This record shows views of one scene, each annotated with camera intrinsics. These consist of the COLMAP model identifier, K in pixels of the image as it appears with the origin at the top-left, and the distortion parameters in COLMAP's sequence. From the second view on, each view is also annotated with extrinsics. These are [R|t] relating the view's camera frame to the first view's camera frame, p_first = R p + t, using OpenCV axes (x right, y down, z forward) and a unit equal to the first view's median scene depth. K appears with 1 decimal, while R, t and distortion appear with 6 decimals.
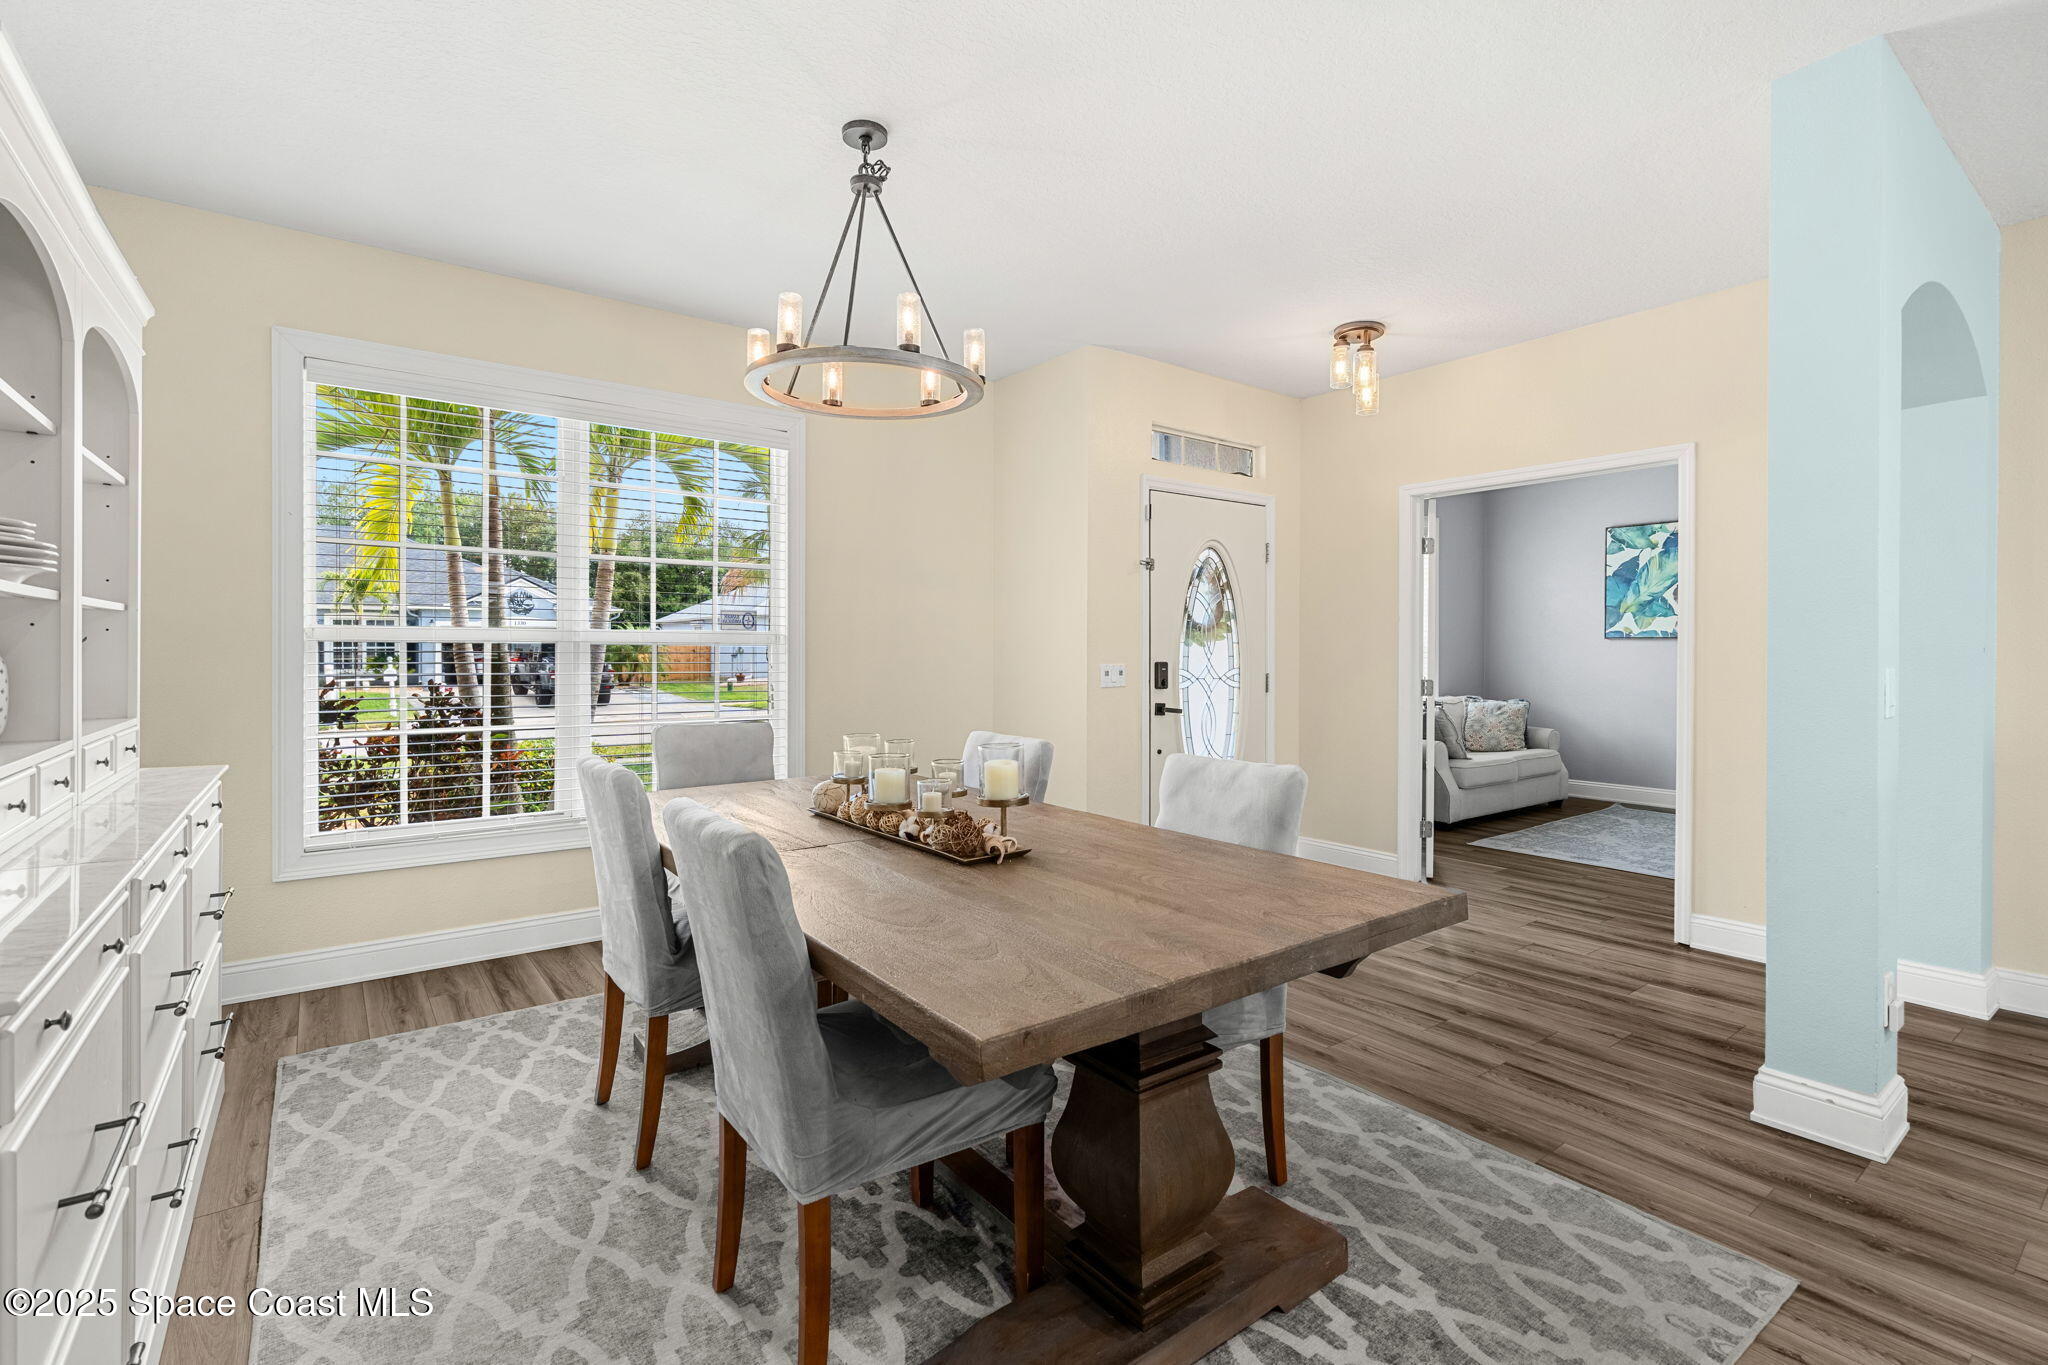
lens RADIAL K [[918.4, 0, 1024.0], [0, 918.4, 682.5], [0, 0, 1]] dist [-0.001875, 0.000264]
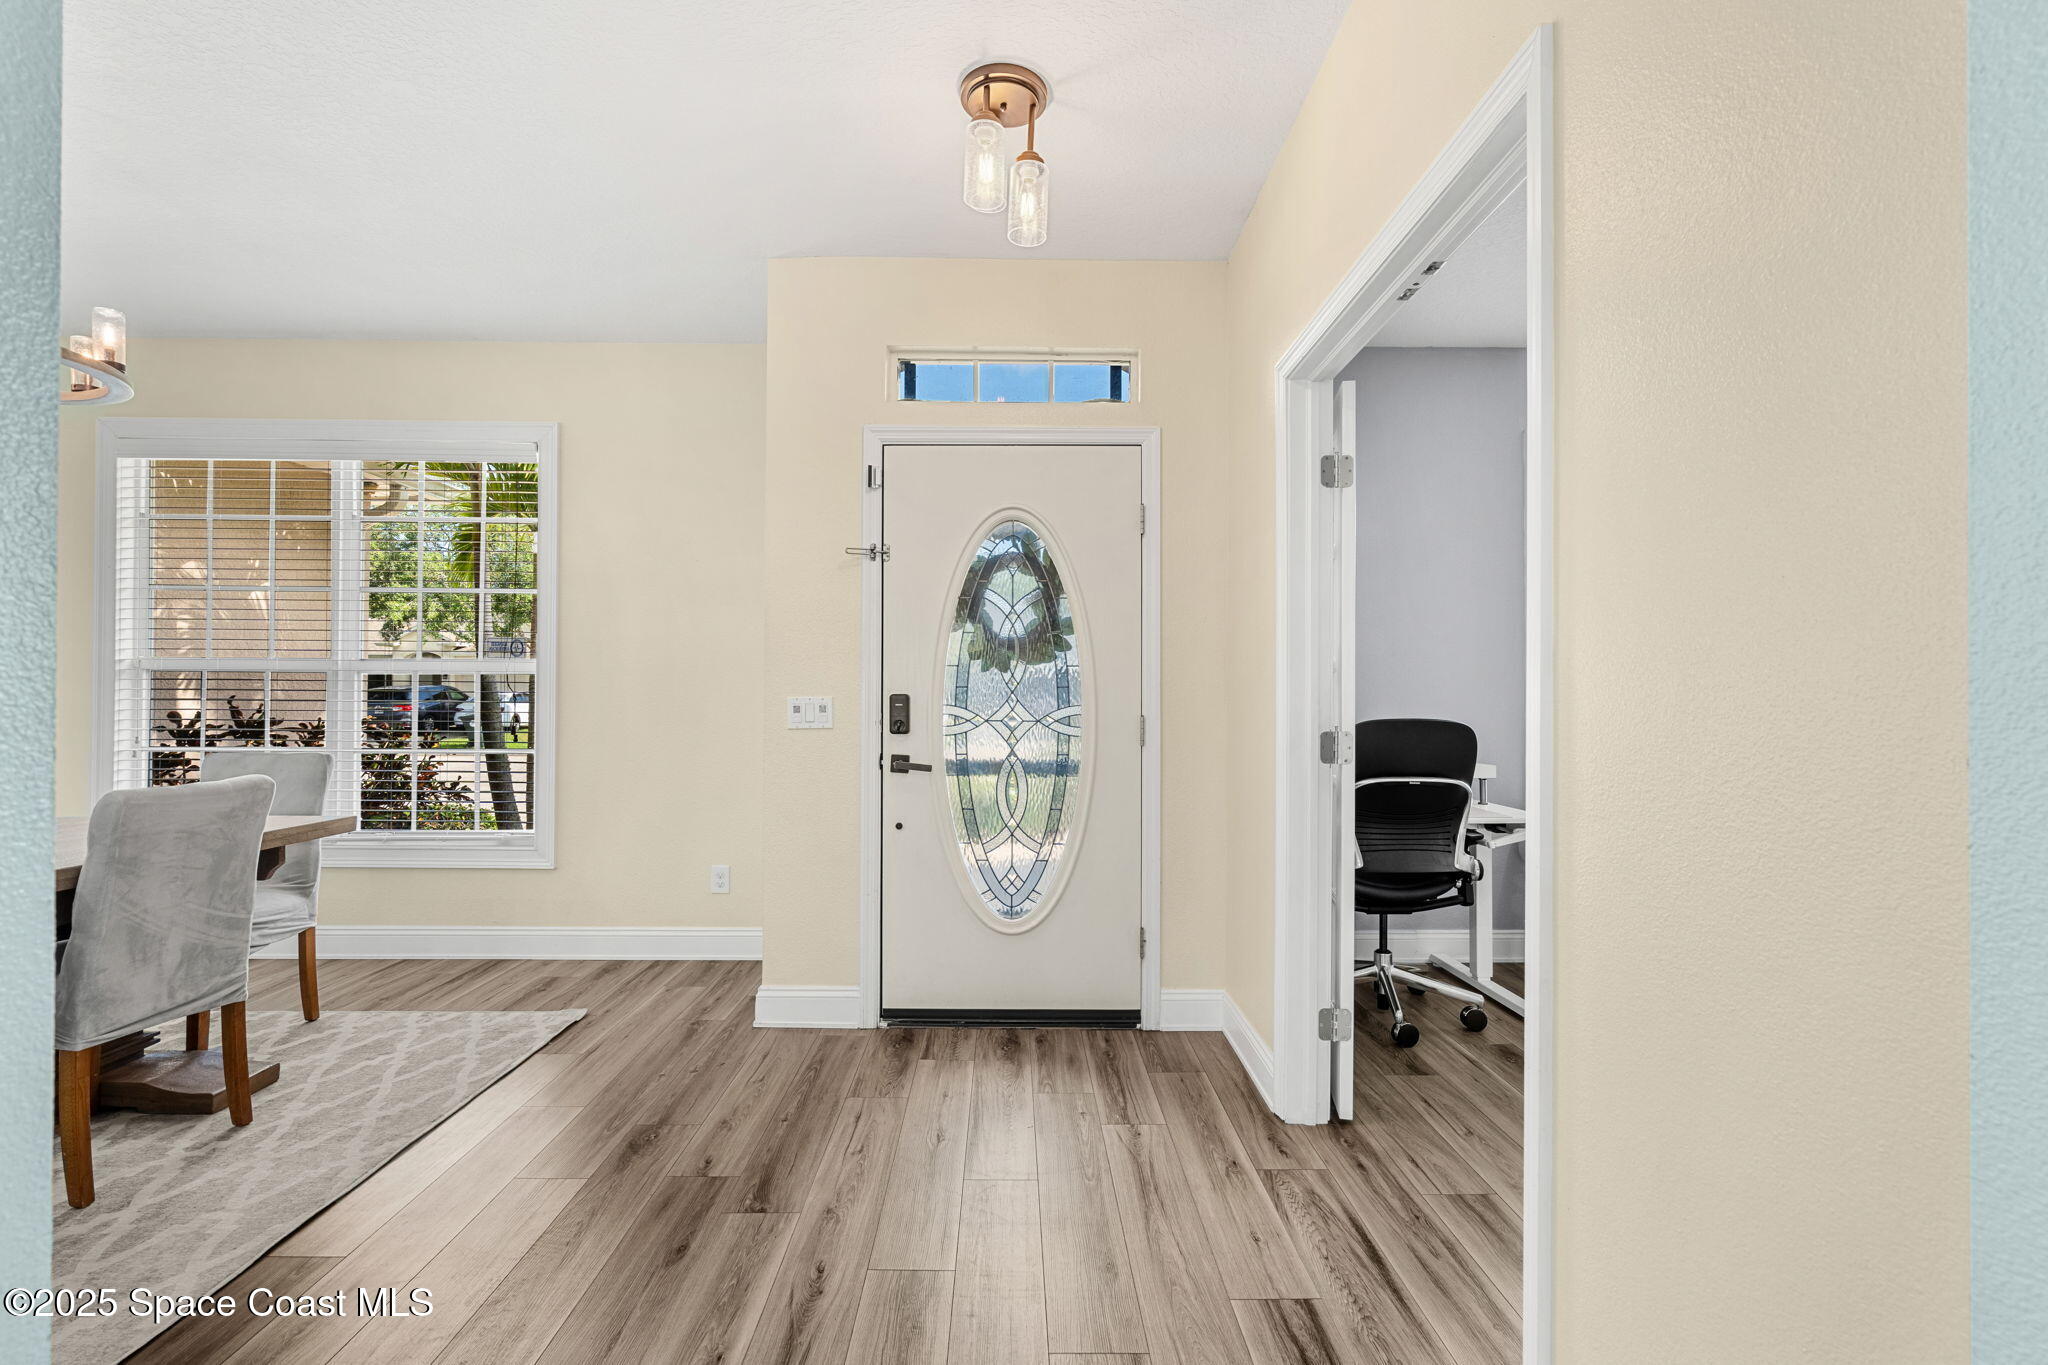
lens RADIAL K [[918.4, 0, 1024.0], [0, 918.4, 682.5], [0, 0, 1]] dist [-0.001875, 0.000264]
pose [[0.805377, -0.002099, -0.592759, 0.638935], [-0.022168, 0.999188, -0.033658, -0.010505], [0.592348, 0.040247, 0.804676, 0.518700]]
